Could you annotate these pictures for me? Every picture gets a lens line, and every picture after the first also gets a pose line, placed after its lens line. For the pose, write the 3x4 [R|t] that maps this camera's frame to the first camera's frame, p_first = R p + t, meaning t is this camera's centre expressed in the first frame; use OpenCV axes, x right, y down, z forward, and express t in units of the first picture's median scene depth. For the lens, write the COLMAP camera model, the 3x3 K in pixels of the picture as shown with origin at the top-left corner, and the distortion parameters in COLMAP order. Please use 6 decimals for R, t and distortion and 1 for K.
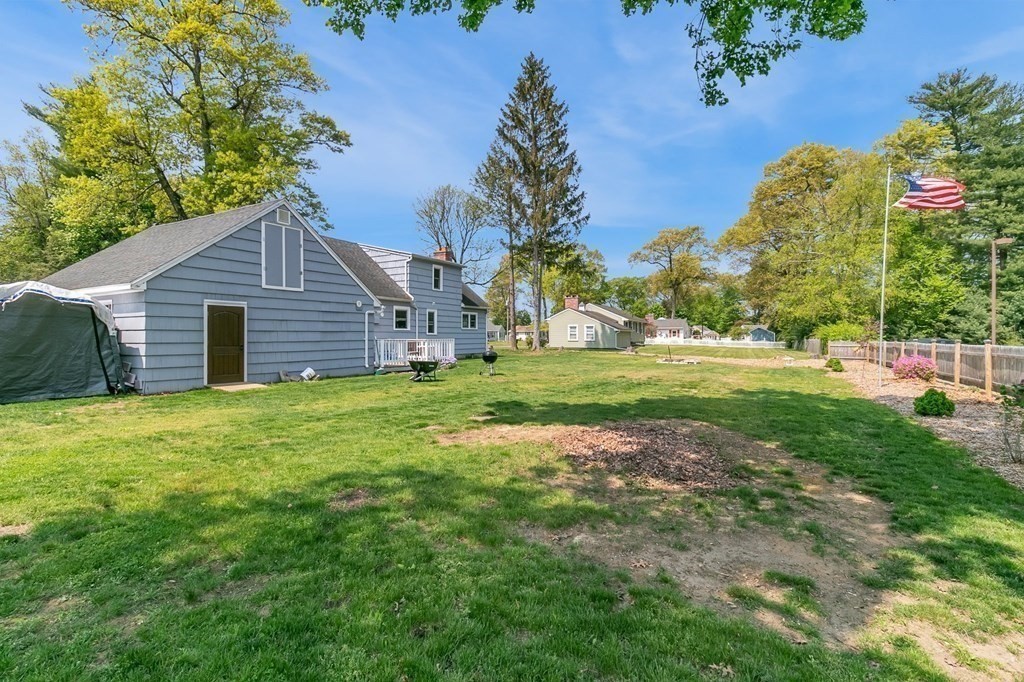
lens RADIAL K [[490.6, 0, 512.0], [0, 490.6, 341.0], [0, 0, 1]] dist [0.002245, 0.000161]
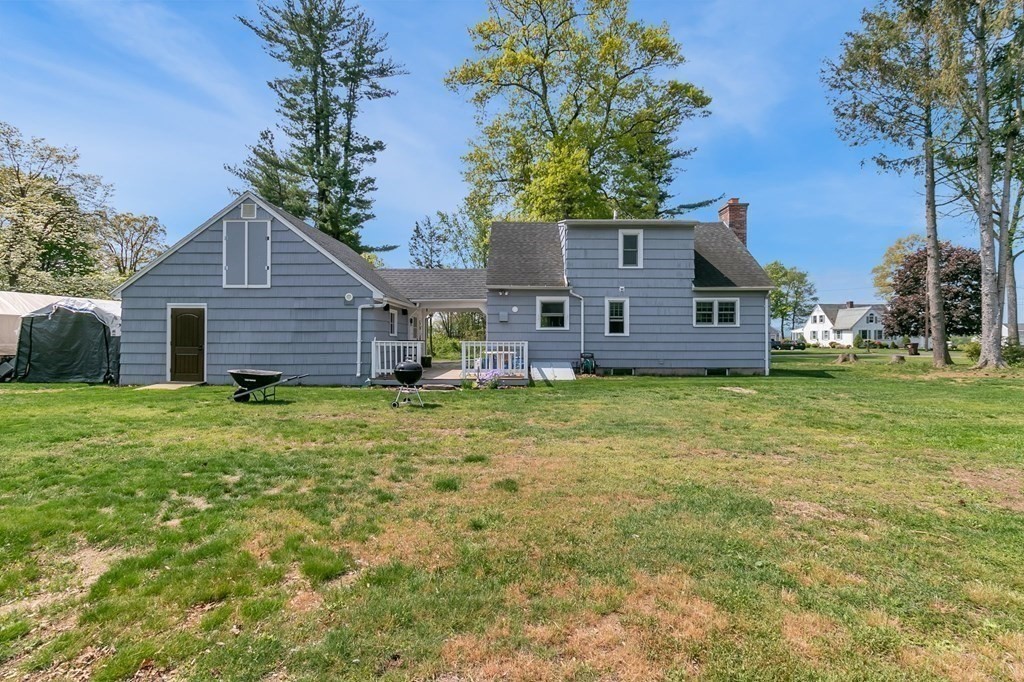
lens RADIAL K [[475.1, 0, 512.0], [0, 475.1, 341.0], [0, 0, 1]] dist [0.008474, 0.000497]
pose [[0.487621, 0.002975, -0.873050, 0.538973], [-0.010097, 0.999947, -0.002232, -0.004772], [0.872997, 0.009904, 0.487625, 0.918901]]
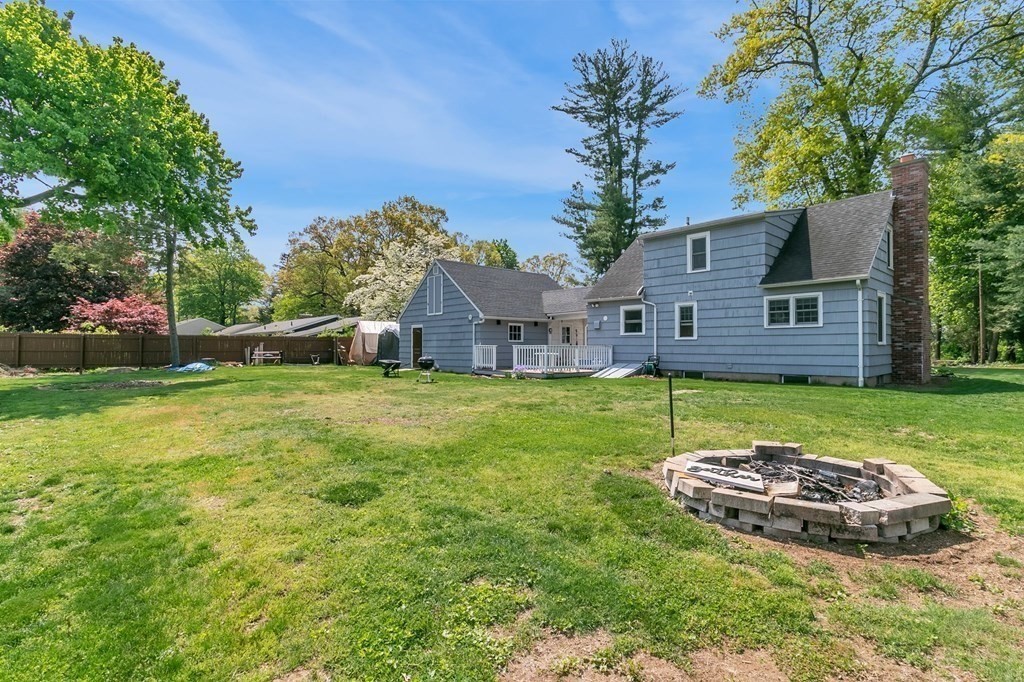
lens RADIAL K [[475.1, 0, 512.0], [0, 475.1, 341.0], [0, 0, 1]] dist [0.008474, 0.000497]
pose [[-0.310780, -0.011099, -0.950417, 0.877951], [-0.007530, 0.999929, -0.009215, -0.004525], [0.950452, 0.004293, -0.310842, 1.594873]]
